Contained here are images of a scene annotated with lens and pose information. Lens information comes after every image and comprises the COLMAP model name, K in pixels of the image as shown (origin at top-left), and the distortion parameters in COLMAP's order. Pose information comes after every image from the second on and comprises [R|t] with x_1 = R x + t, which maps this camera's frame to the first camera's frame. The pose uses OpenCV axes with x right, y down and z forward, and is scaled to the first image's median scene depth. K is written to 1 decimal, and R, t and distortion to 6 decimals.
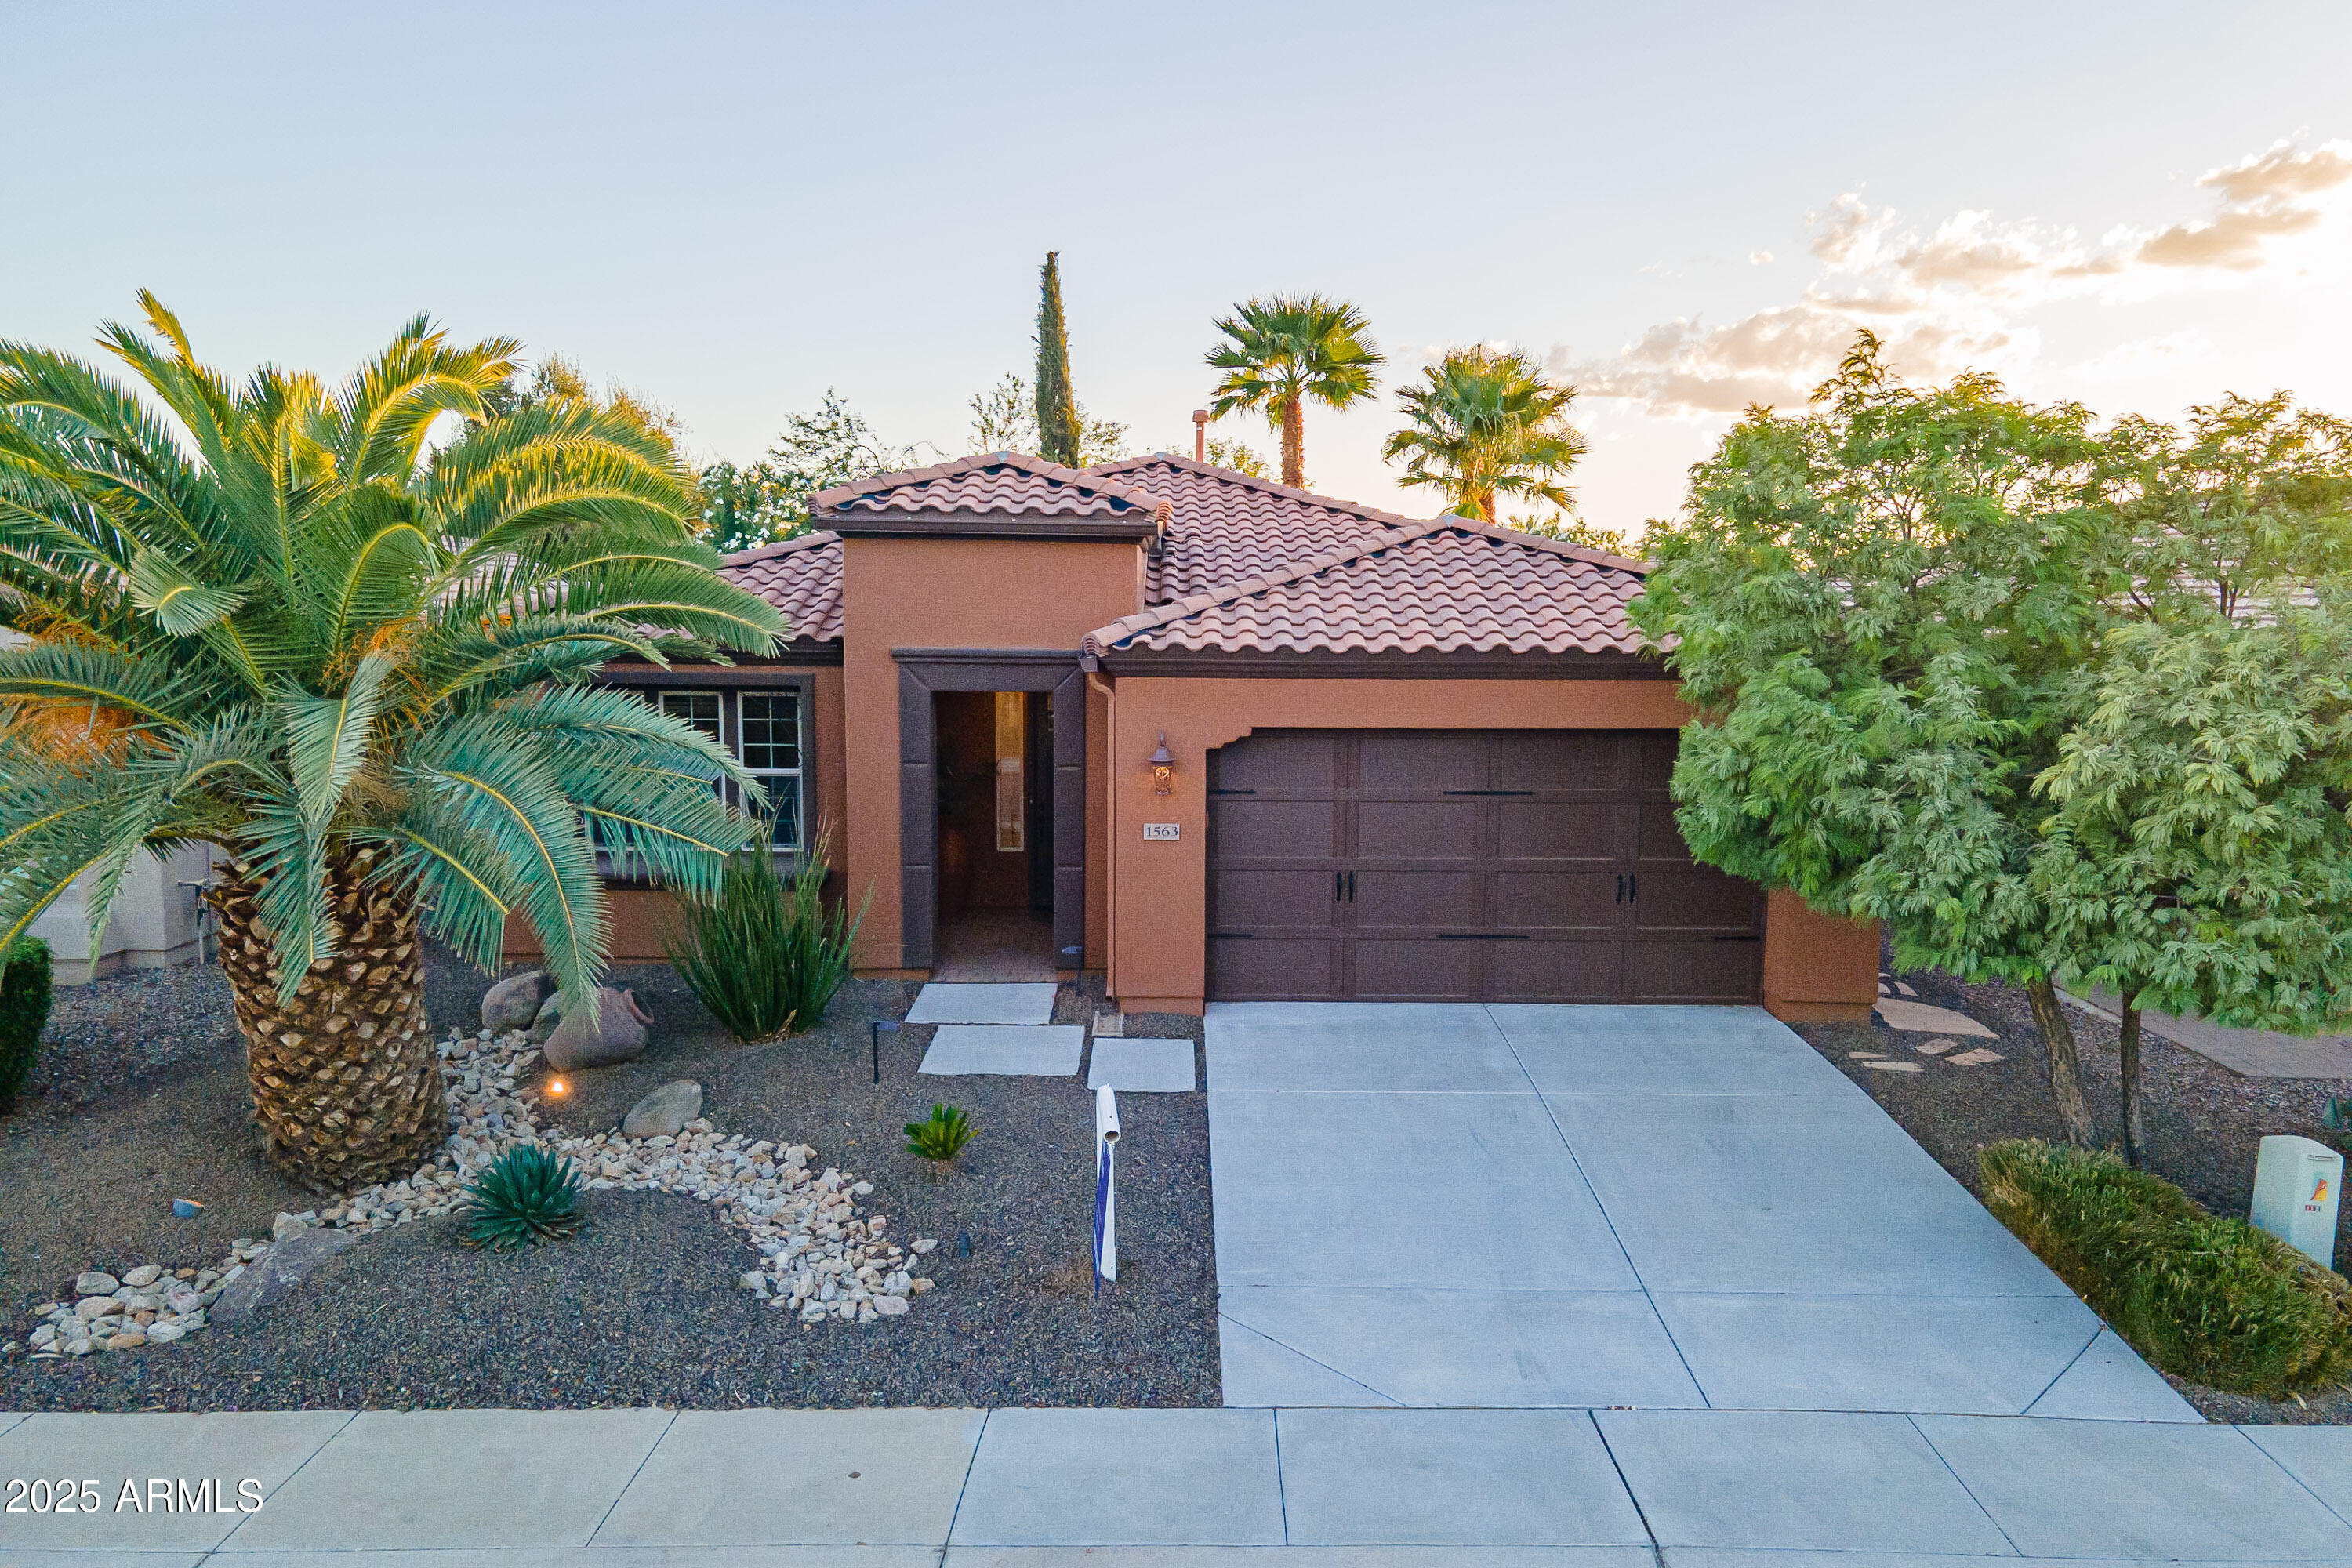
lens RADIAL K [[1720.9, 0, 1167.2], [0, 1720.9, 795.7], [0, 0, 1]] dist [0.026475, 0.038638]
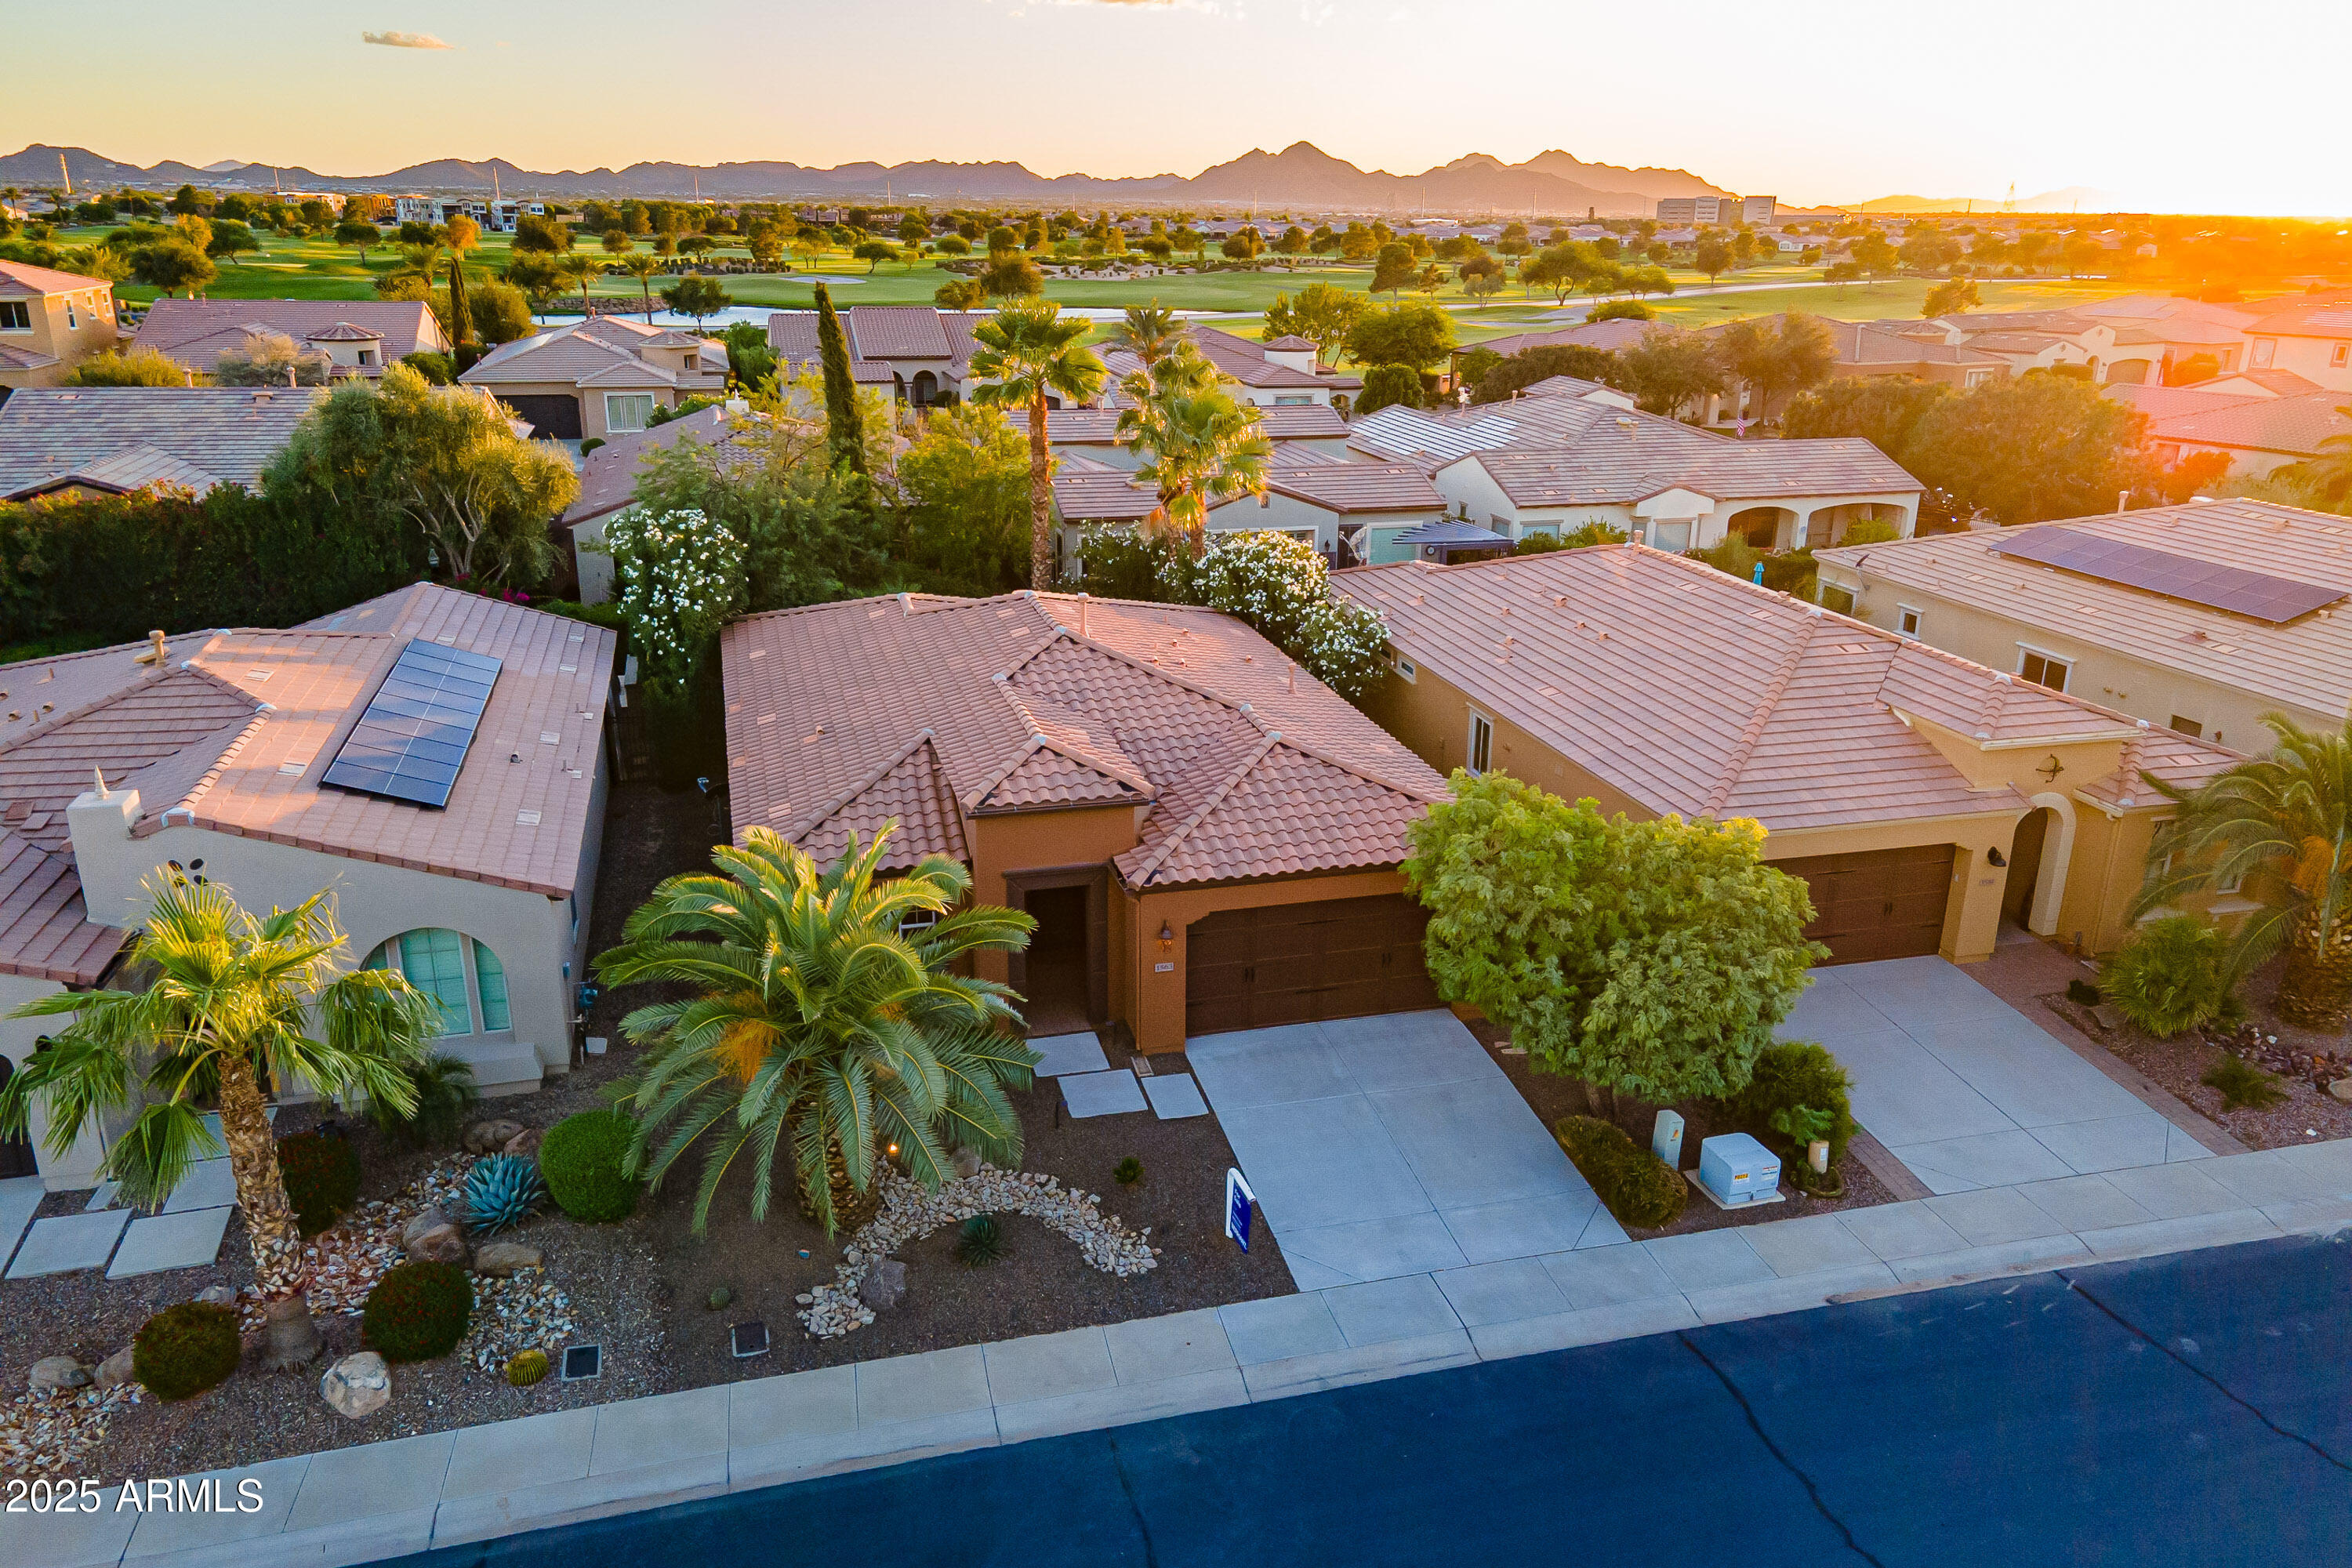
lens RADIAL K [[1720.9, 0, 1167.2], [0, 1720.9, 795.7], [0, 0, 1]] dist [0.026475, 0.038638]
pose [[0.968269, -0.084203, 0.235297, -0.644368], [0.031506, 0.975146, 0.219312, -0.867848], [-0.247916, -0.204940, 0.946857, -1.154558]]
